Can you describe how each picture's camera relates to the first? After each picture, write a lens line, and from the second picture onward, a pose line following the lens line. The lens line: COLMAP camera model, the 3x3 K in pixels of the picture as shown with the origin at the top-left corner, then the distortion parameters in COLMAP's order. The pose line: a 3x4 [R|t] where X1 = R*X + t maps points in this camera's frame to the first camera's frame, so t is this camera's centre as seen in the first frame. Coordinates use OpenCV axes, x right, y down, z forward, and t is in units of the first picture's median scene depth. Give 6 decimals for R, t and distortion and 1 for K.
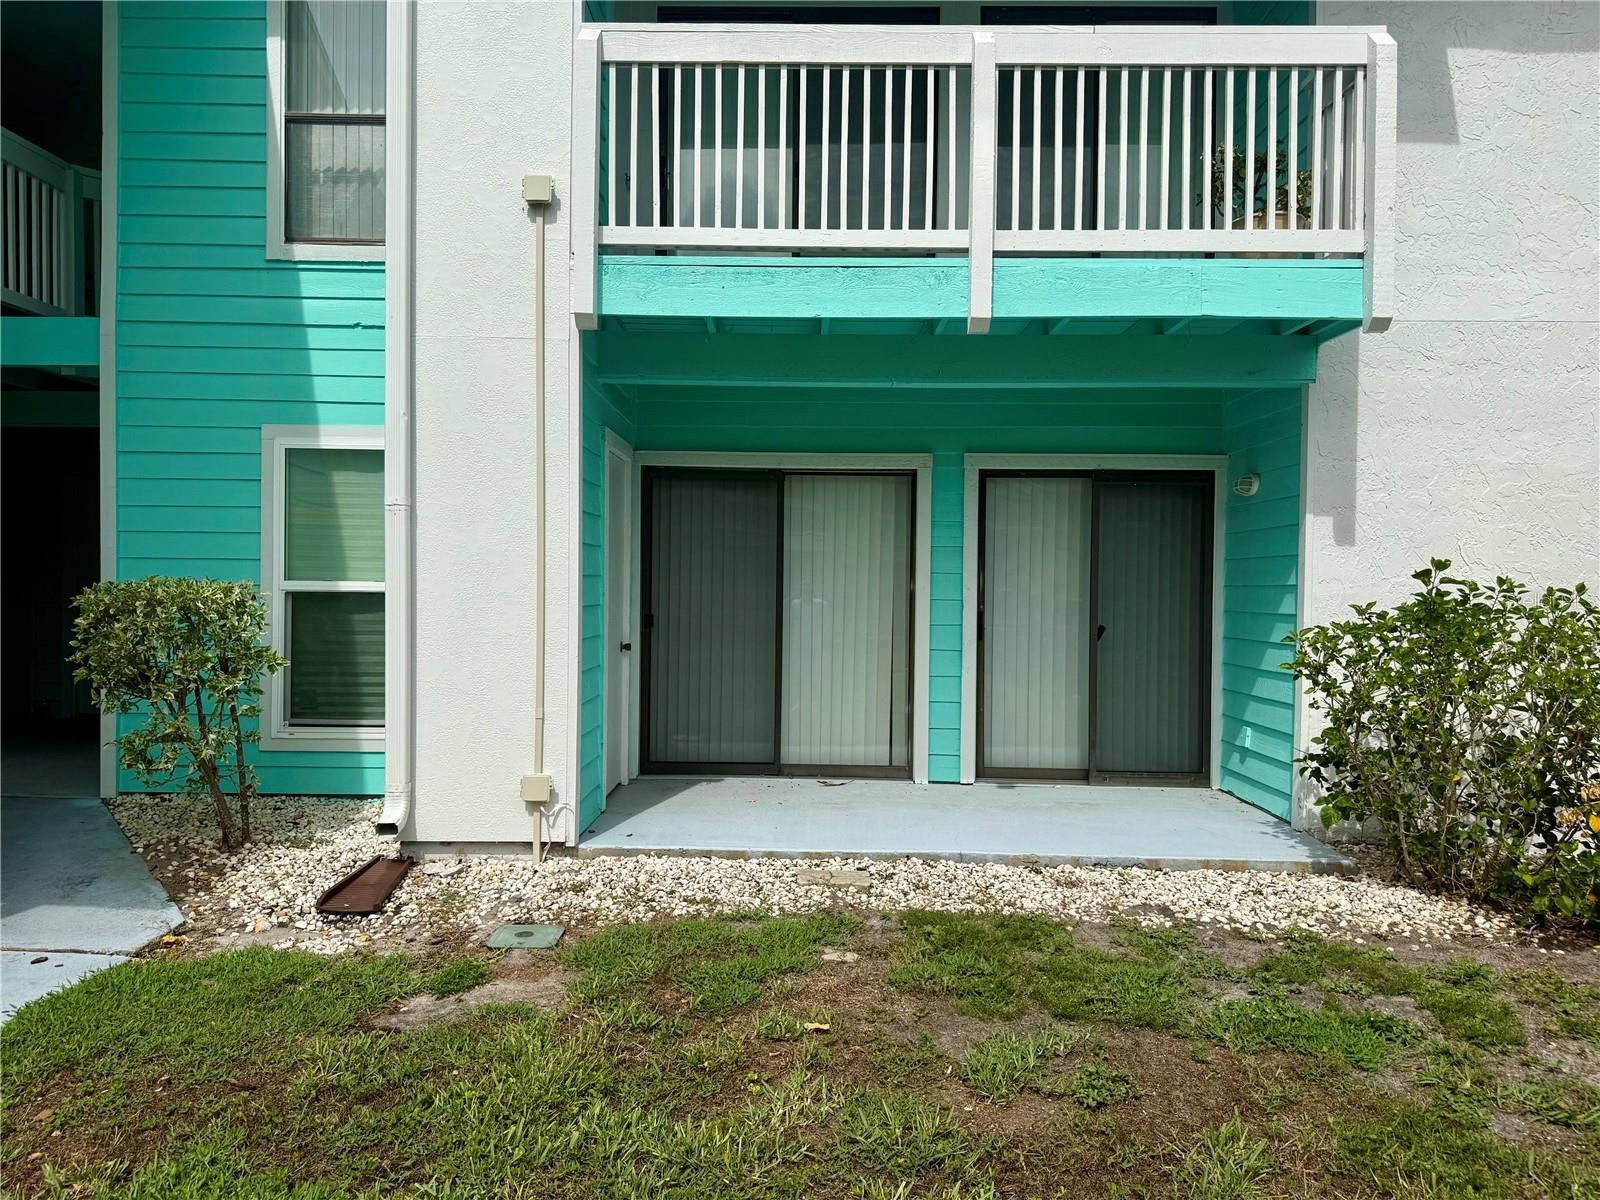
lens RADIAL K [[1136.6, 0, 796.3], [0, 1136.6, 588.5], [0, 0, 1]] dist [0.066178, -0.082804]
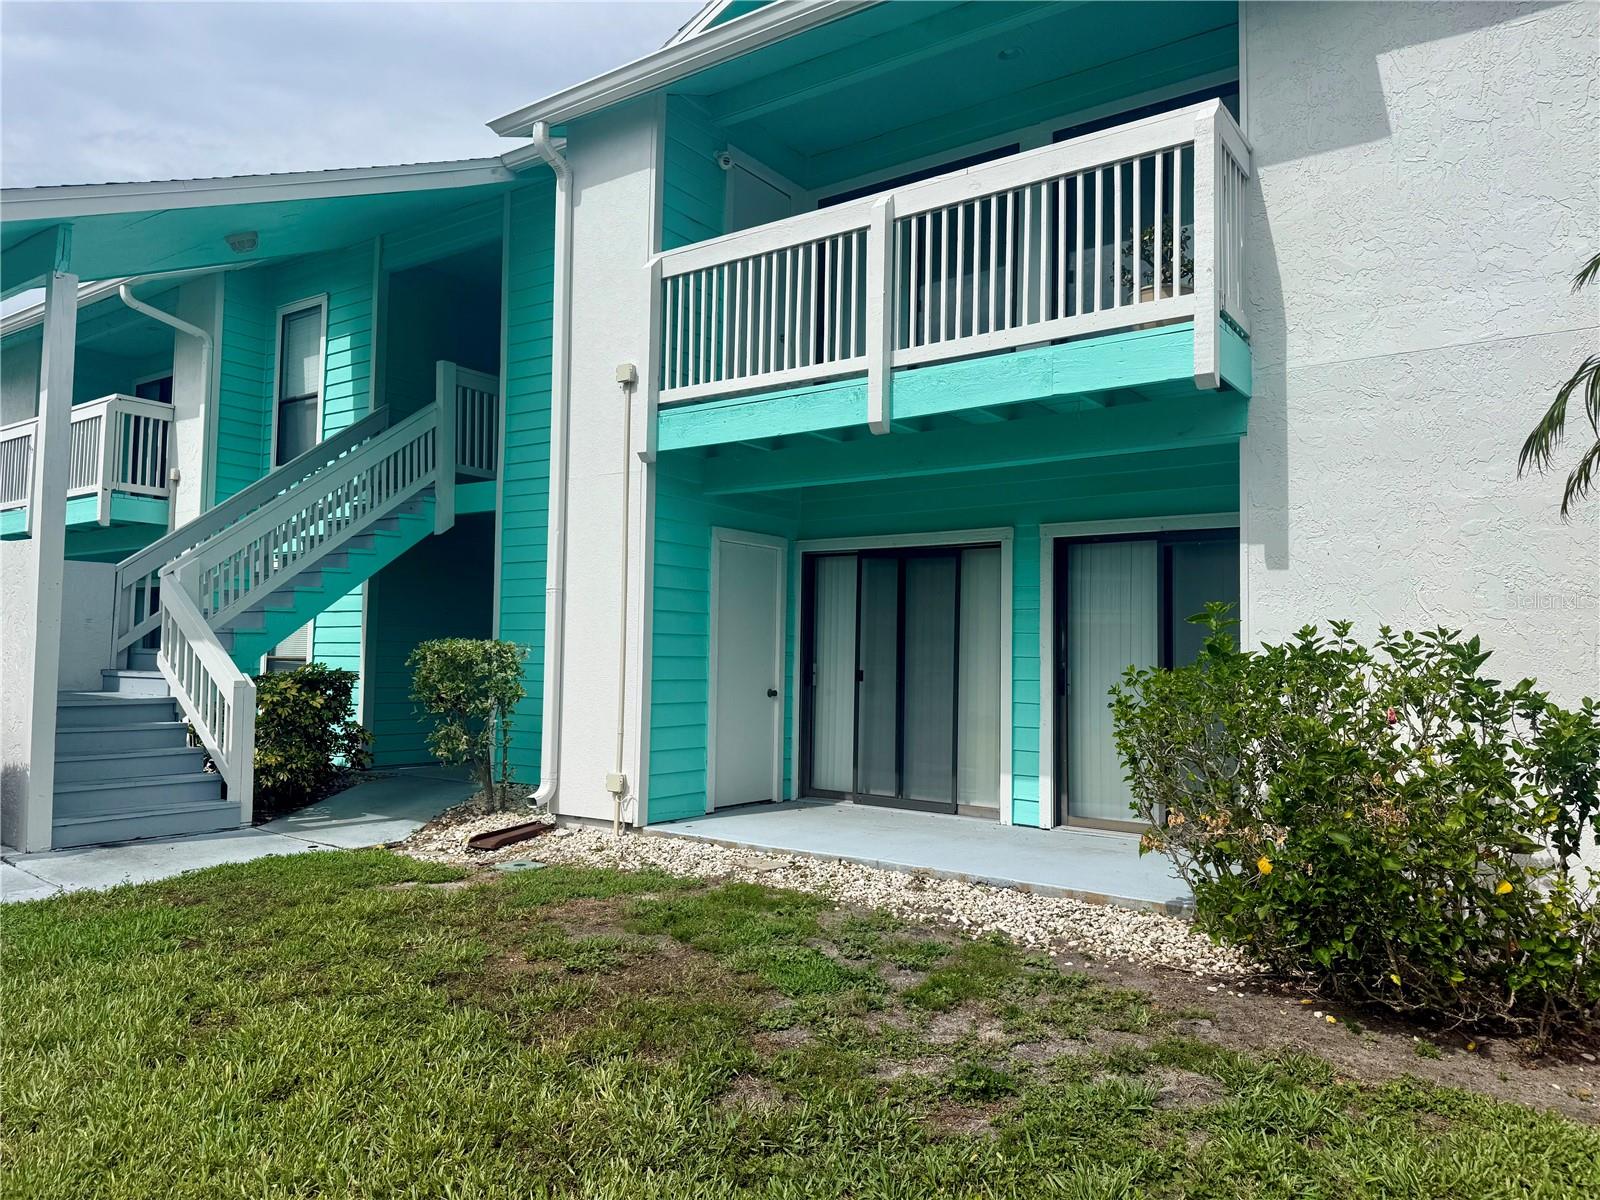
lens RADIAL K [[1136.6, 0, 762.5], [0, 1136.6, 585.6], [0, 0, 1]] dist [0.066178, -0.082804]
pose [[0.806267, -0.038848, -0.590275, 0.761655], [-0.004897, 0.997369, -0.072328, 0.029583], [0.591532, 0.061206, 0.803955, -0.056145]]
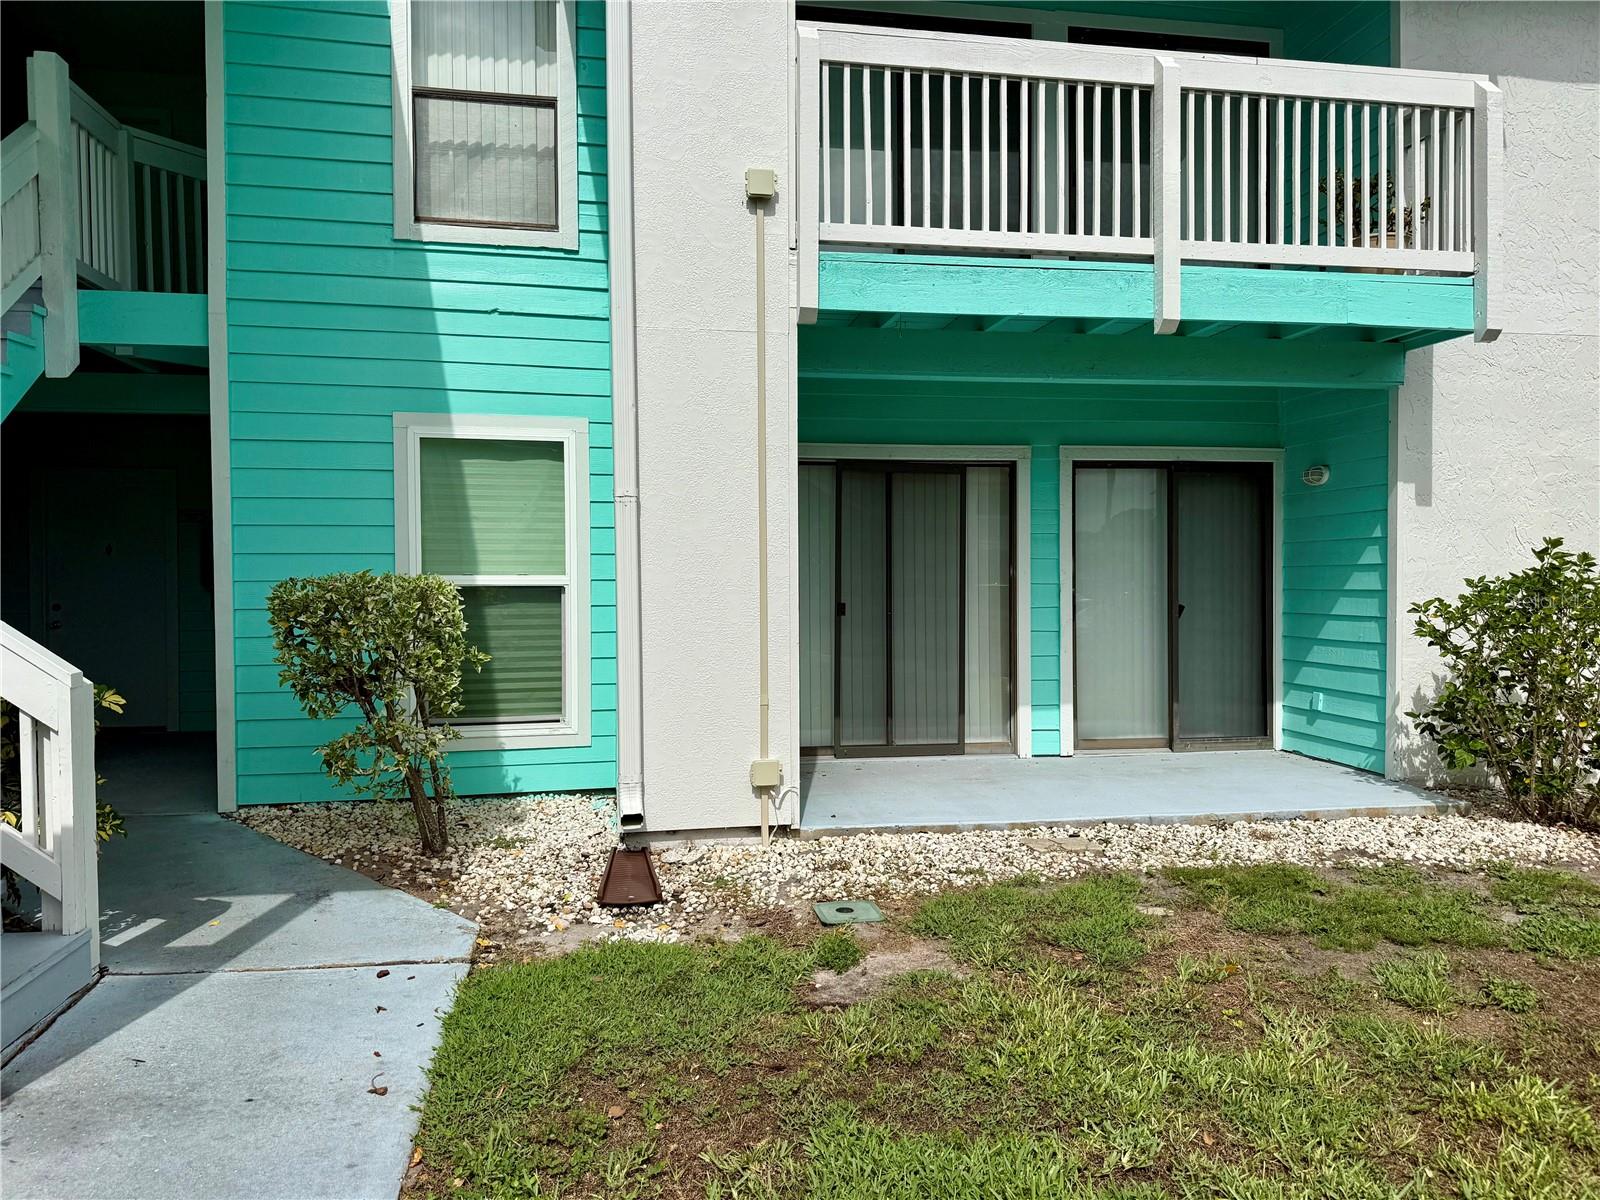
lens RADIAL K [[1136.6, 0, 799.2], [0, 1136.6, 588.2], [0, 0, 1]] dist [0.066178, -0.082804]
pose [[0.981762, -0.019130, 0.189150, -0.383353], [0.017353, 0.999788, 0.011044, -0.001403], [-0.189321, -0.007560, 0.981886, -0.001508]]
